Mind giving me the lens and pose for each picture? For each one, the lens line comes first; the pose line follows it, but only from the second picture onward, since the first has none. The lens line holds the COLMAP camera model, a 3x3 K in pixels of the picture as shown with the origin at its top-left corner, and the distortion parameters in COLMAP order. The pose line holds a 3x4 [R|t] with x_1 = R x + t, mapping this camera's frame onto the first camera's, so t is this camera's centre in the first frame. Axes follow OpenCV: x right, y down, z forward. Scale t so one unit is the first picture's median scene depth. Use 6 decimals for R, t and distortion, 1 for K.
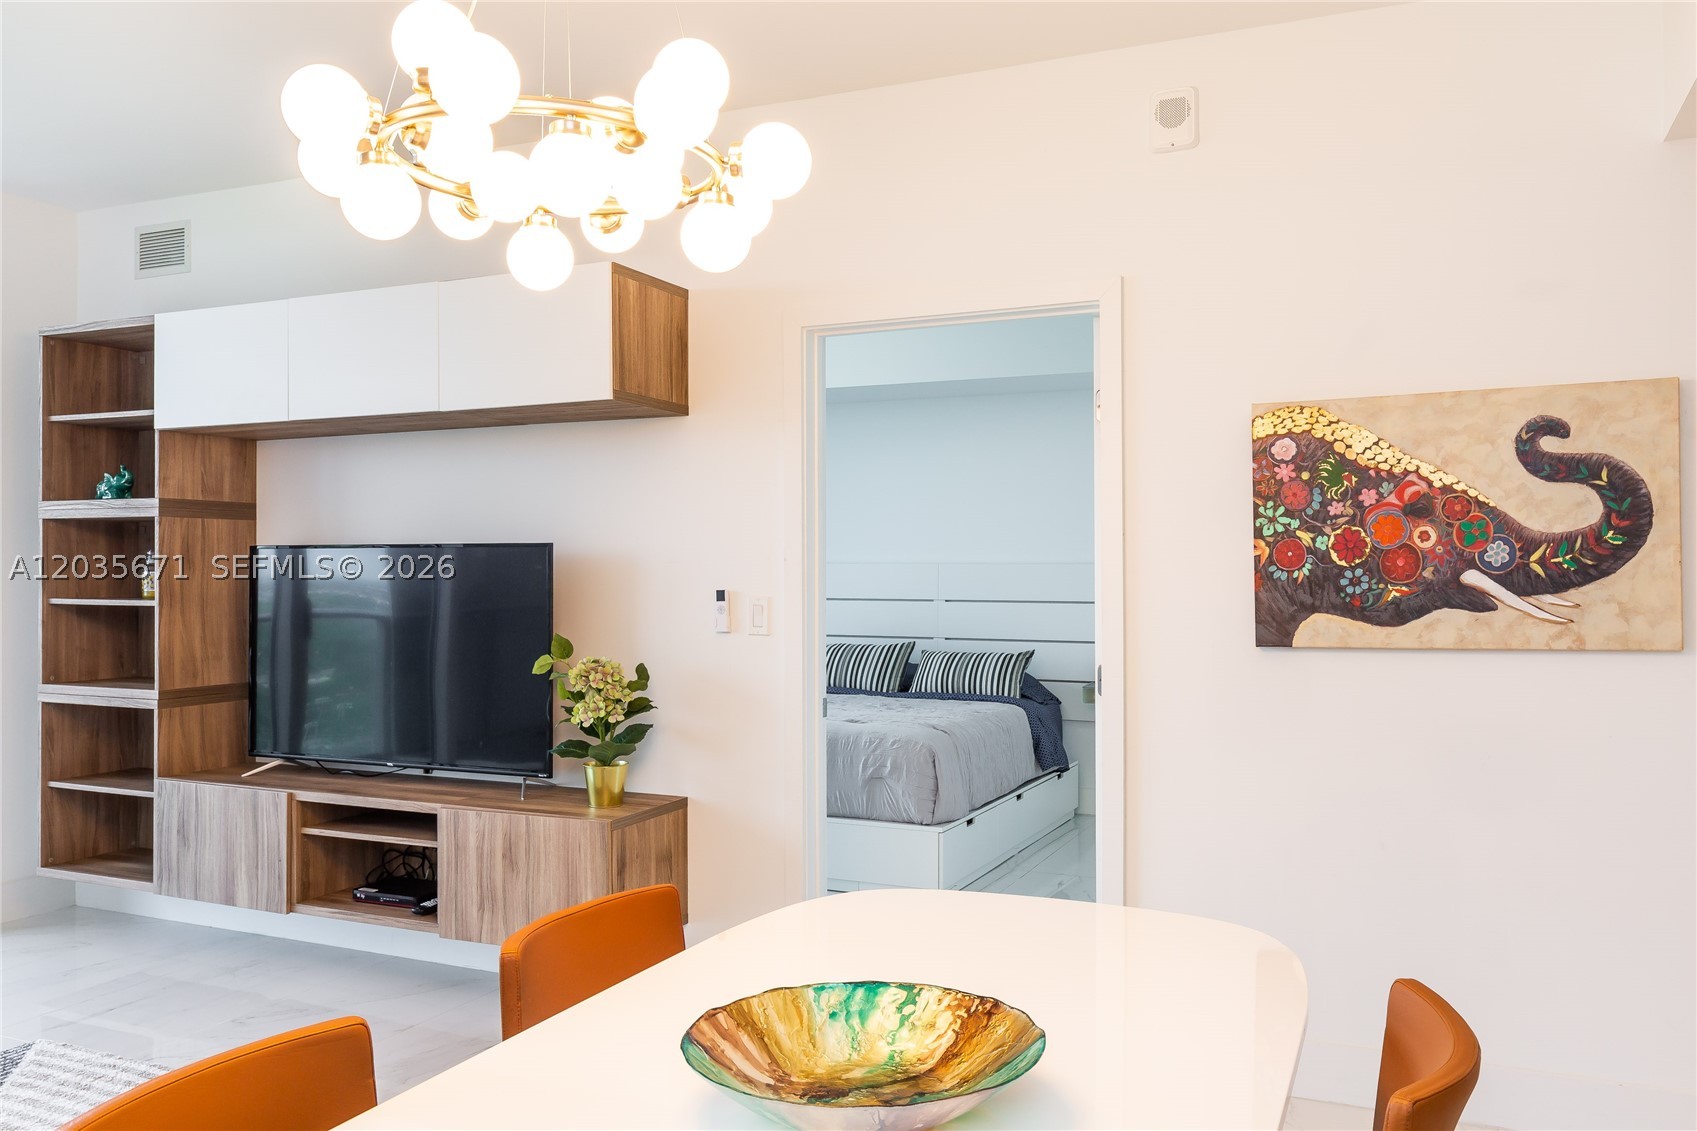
lens RADIAL K [[1311.5, 0, 849.2], [0, 1311.5, 575.9], [0, 0, 1]] dist [0.002763, -0.004125]
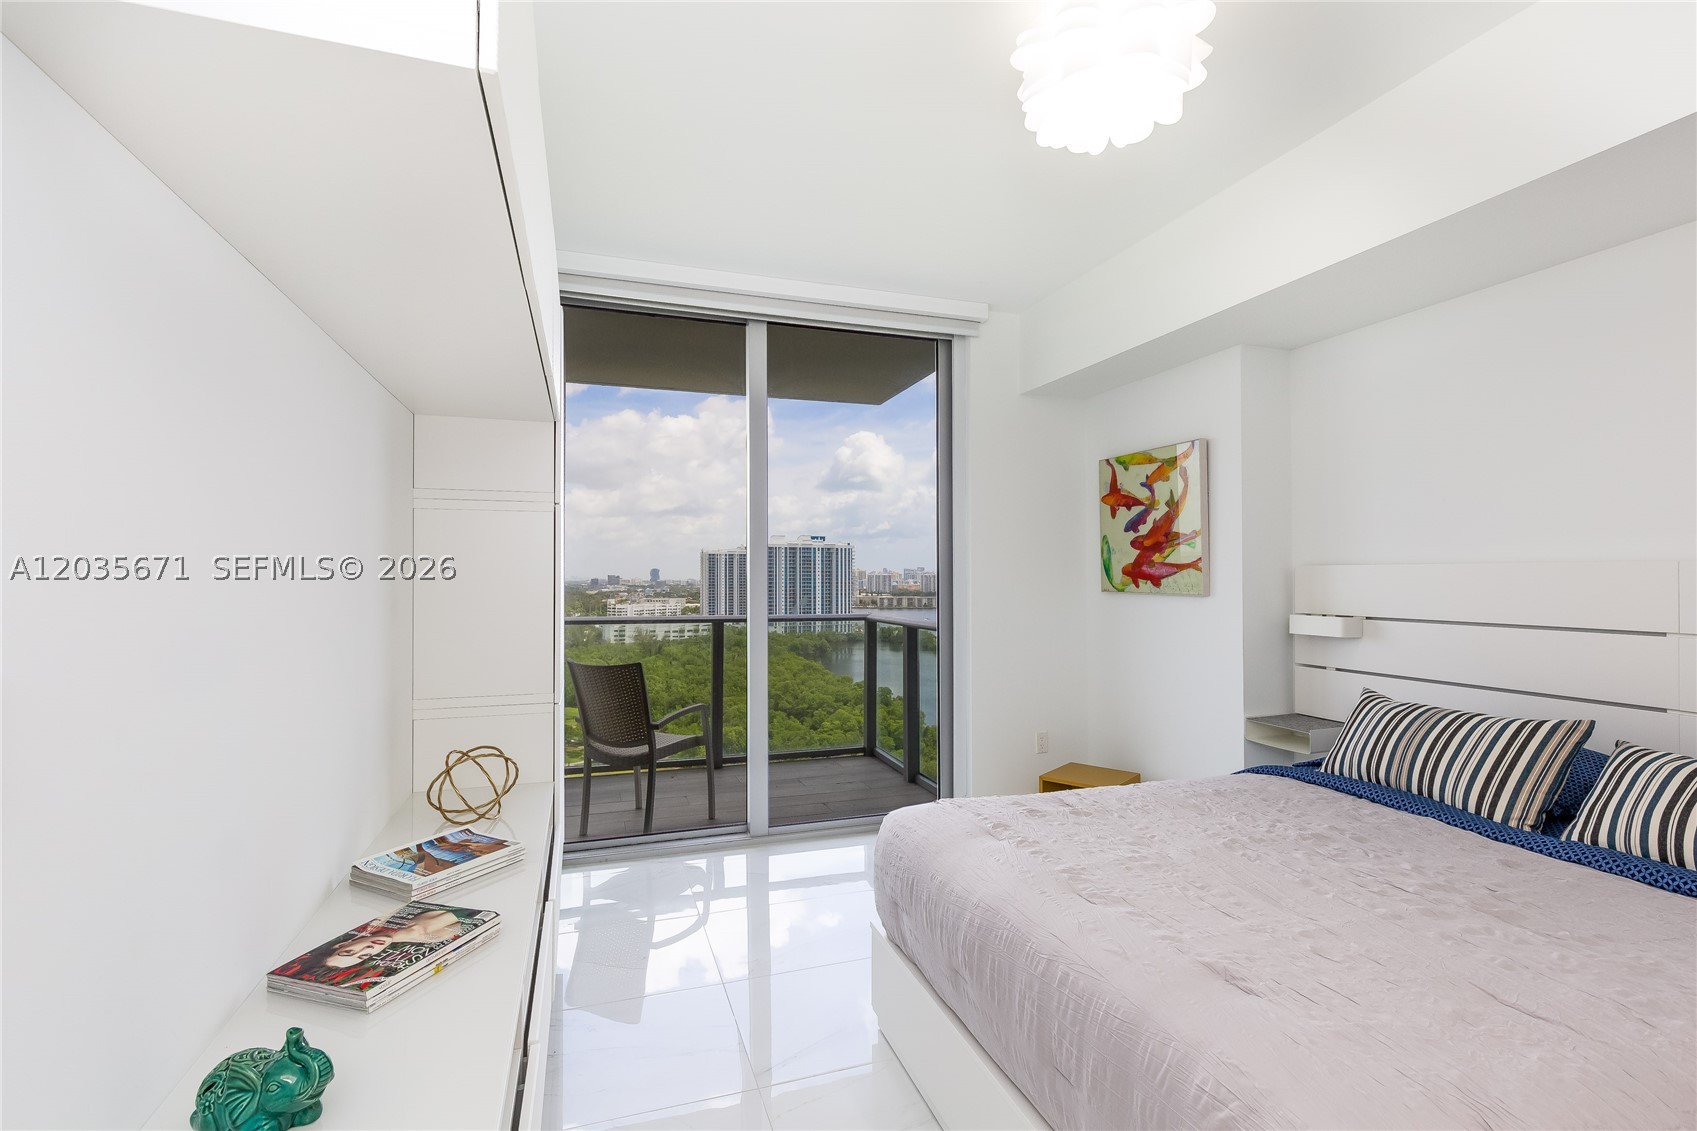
lens RADIAL K [[765.8, 0, 862.1], [0, 765.8, 570.5], [0, 0, 1]] dist [0.006430, -0.002743]
pose [[0.679887, -0.009187, -0.733259, 0.113207], [0.000619, 0.999928, -0.011954, -0.000825], [0.733317, 0.007674, 0.679844, 0.945365]]
